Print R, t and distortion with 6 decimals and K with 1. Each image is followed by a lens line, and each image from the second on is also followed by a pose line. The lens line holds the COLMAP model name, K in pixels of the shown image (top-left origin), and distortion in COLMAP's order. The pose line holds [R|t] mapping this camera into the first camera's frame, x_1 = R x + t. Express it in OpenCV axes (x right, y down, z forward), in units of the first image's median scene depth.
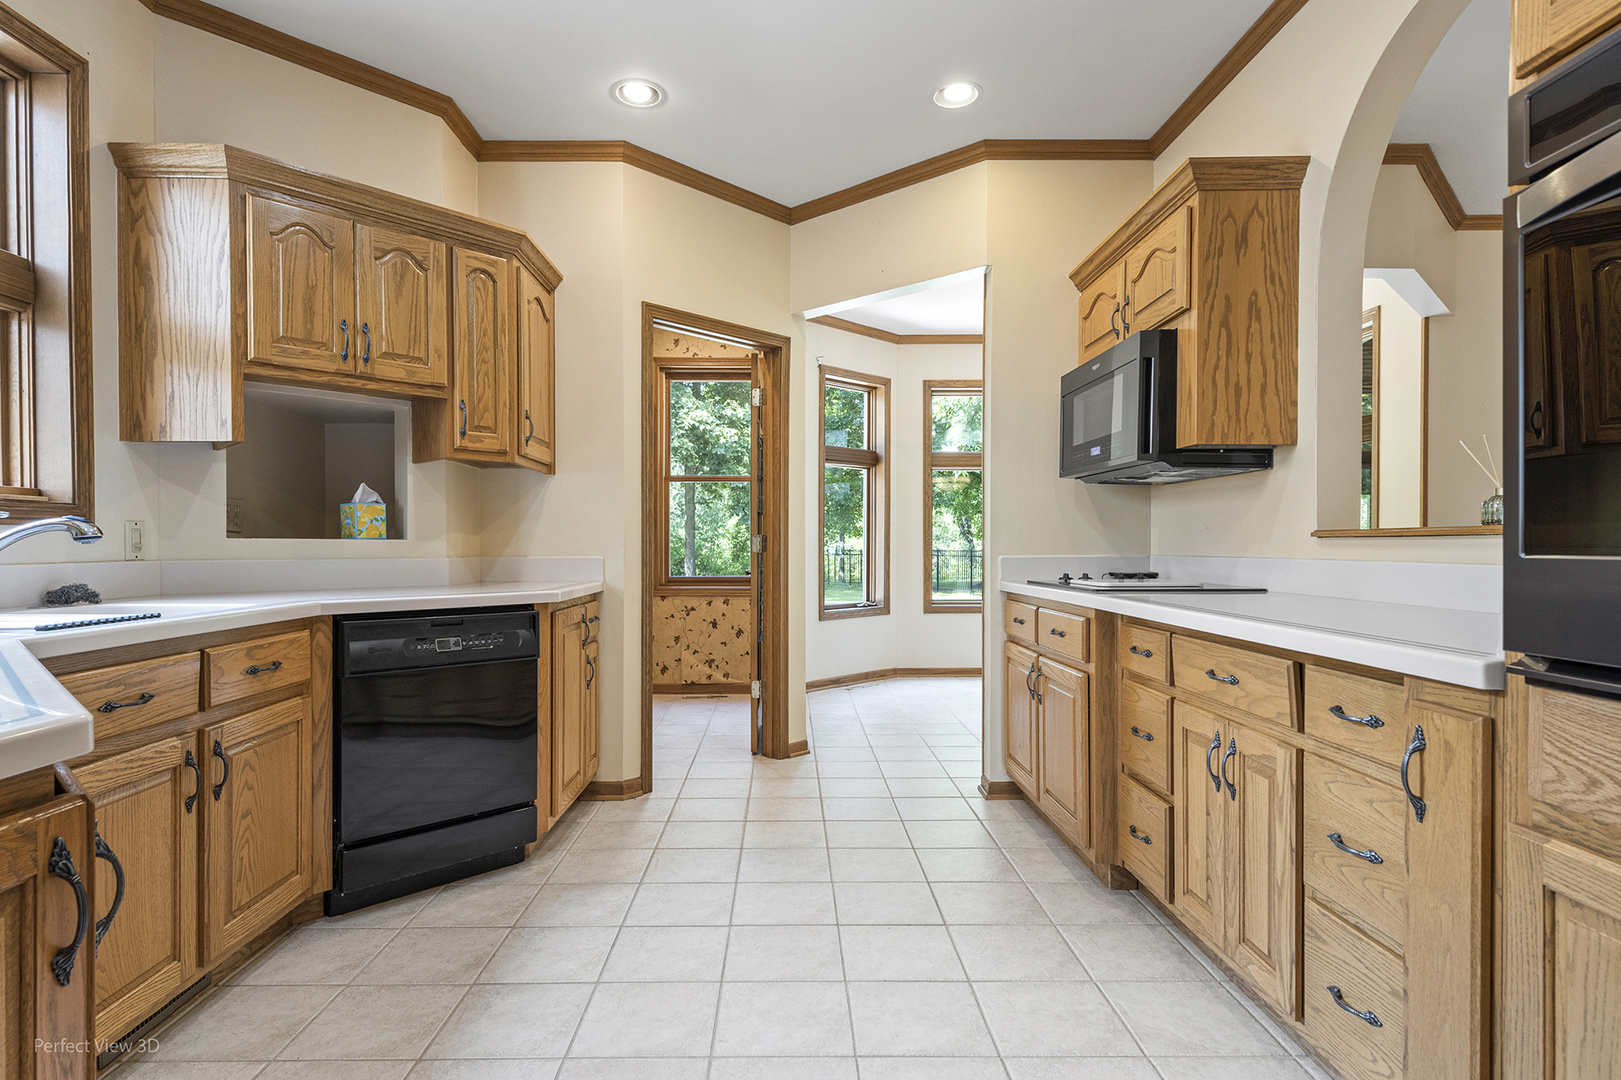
lens RADIAL K [[863.5, 0, 802.2], [0, 863.5, 547.5], [0, 0, 1]] dist [0.013238, -0.006670]
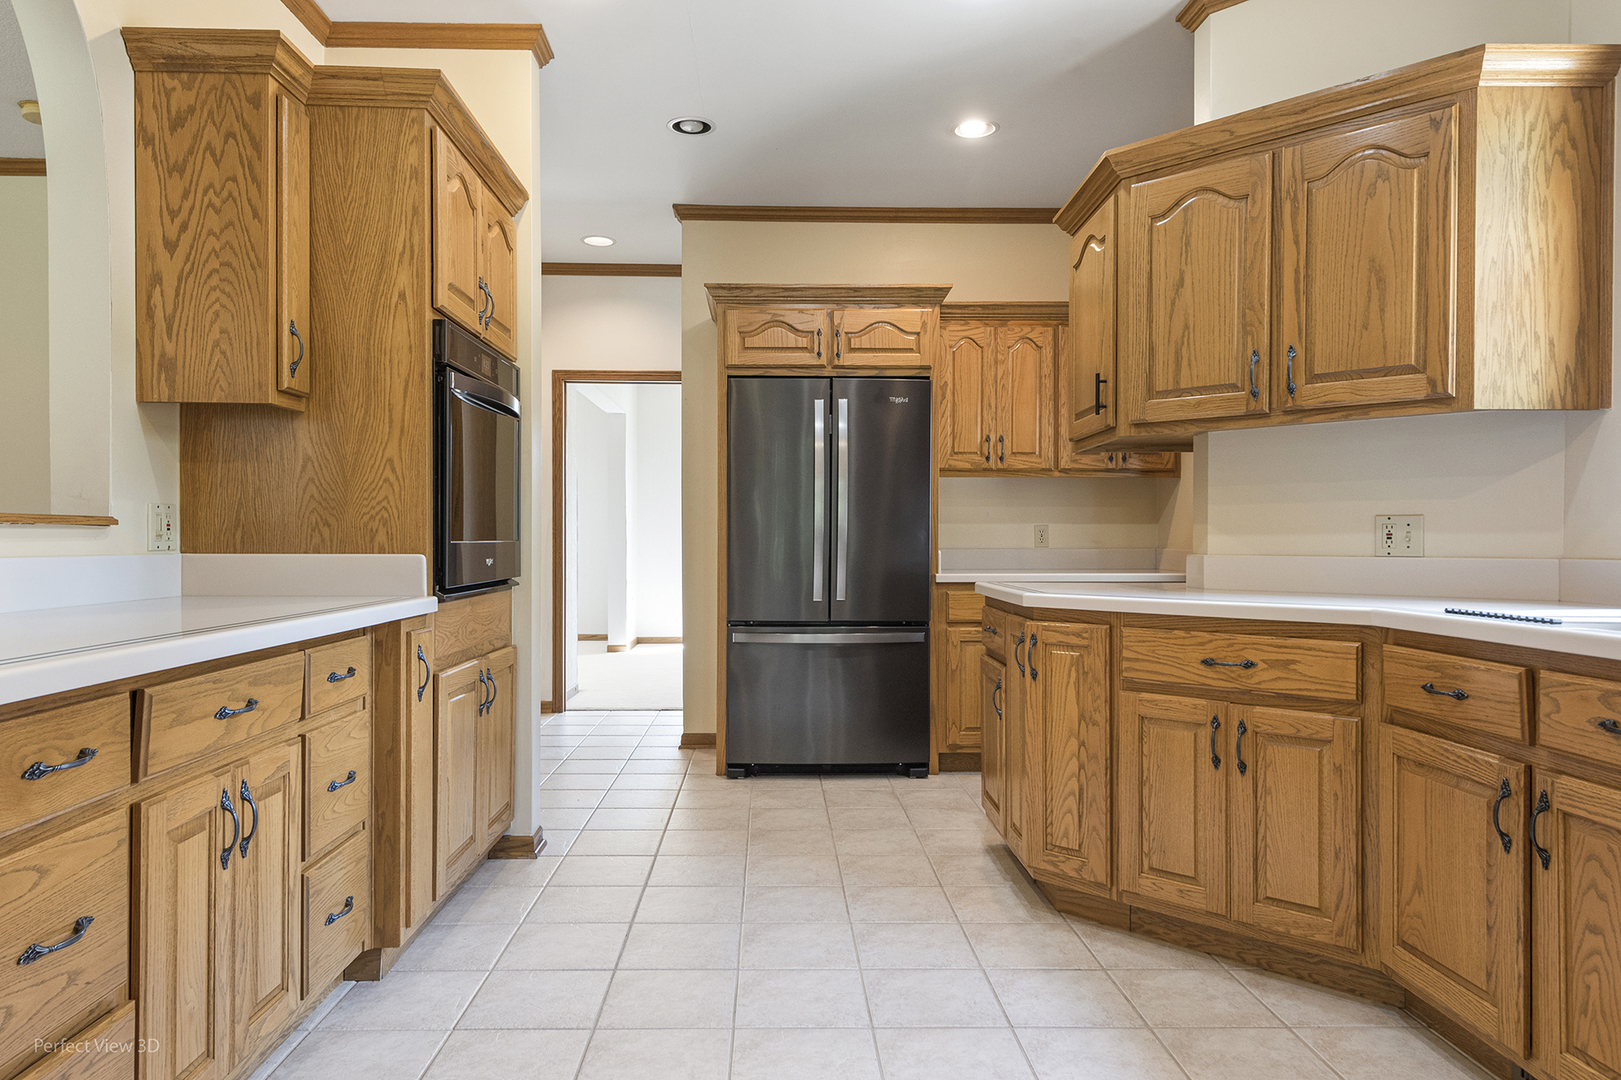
lens RADIAL K [[1036.6, 0, 807.9], [0, 1036.6, 542.0], [0, 0, 1]] dist [0.024381, -0.004496]
pose [[-0.999687, -0.000425, -0.025008, 0.002607], [-0.000518, 0.999993, 0.003715, -0.001500], [0.025007, 0.003727, -0.999680, 1.281722]]
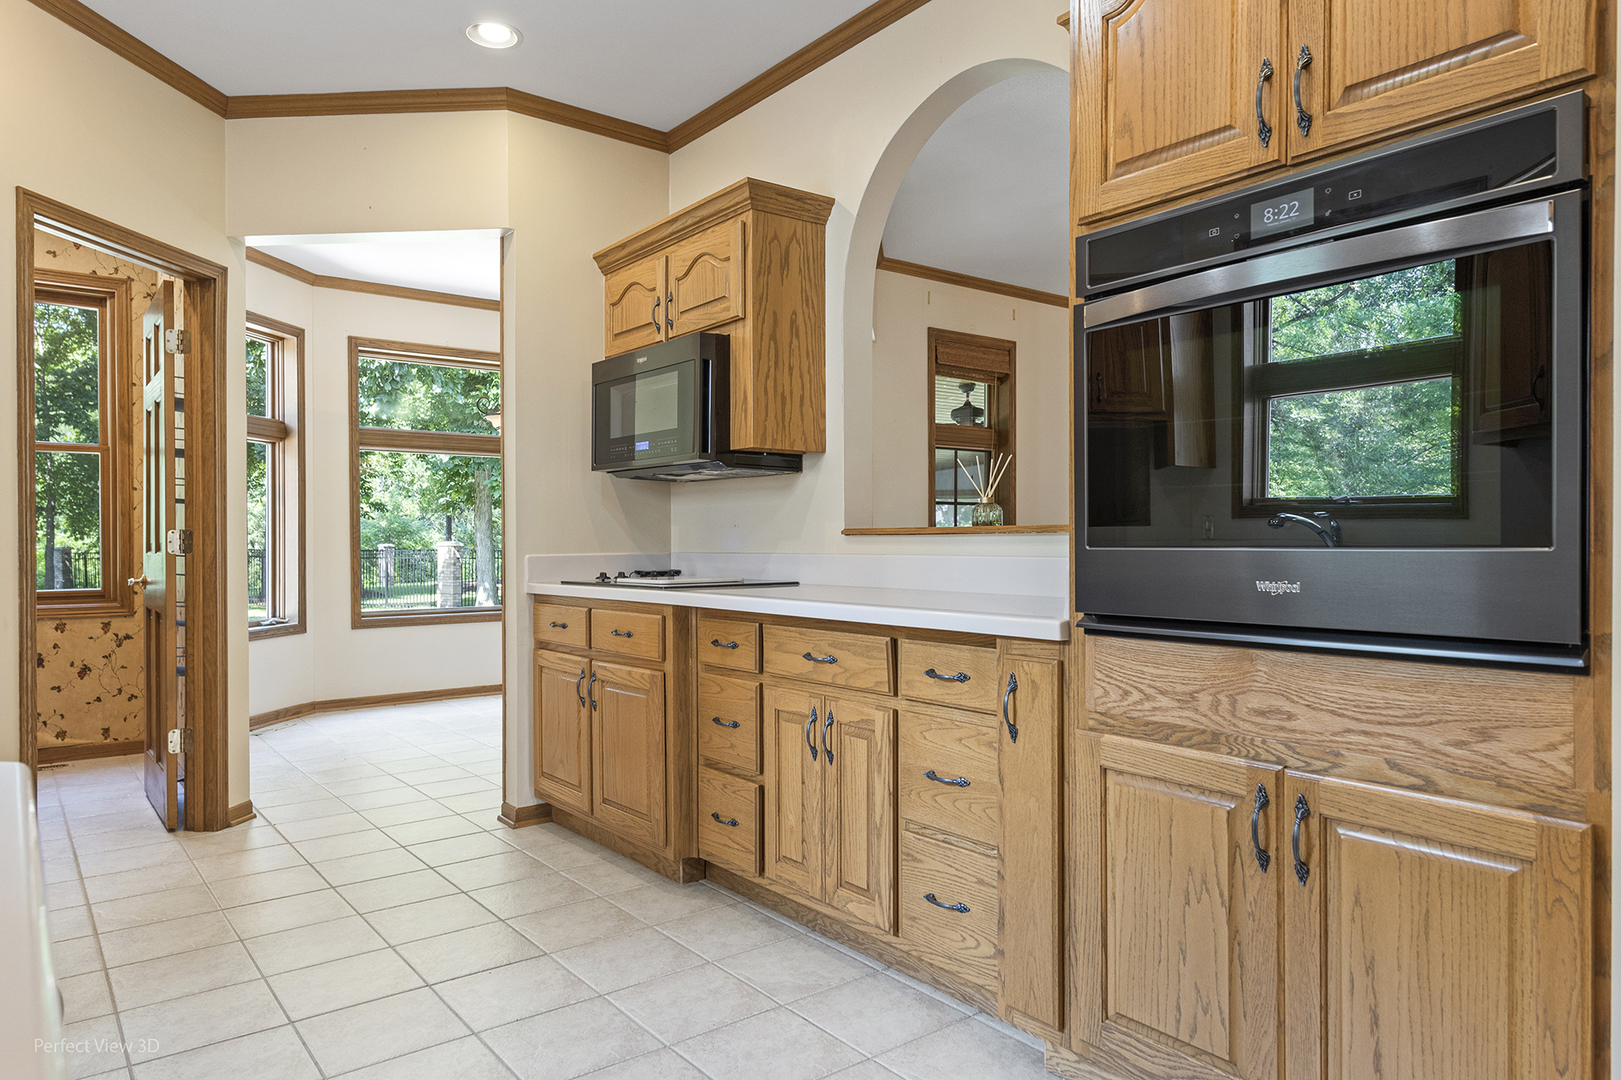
lens RADIAL K [[1036.6, 0, 816.7], [0, 1036.6, 540.8], [0, 0, 1]] dist [0.024381, -0.004496]
pose [[0.785519, -0.001826, 0.618835, -0.271176], [0.004956, 0.999982, -0.003341, 0.000400], [-0.618818, 0.005691, 0.785514, -0.048928]]
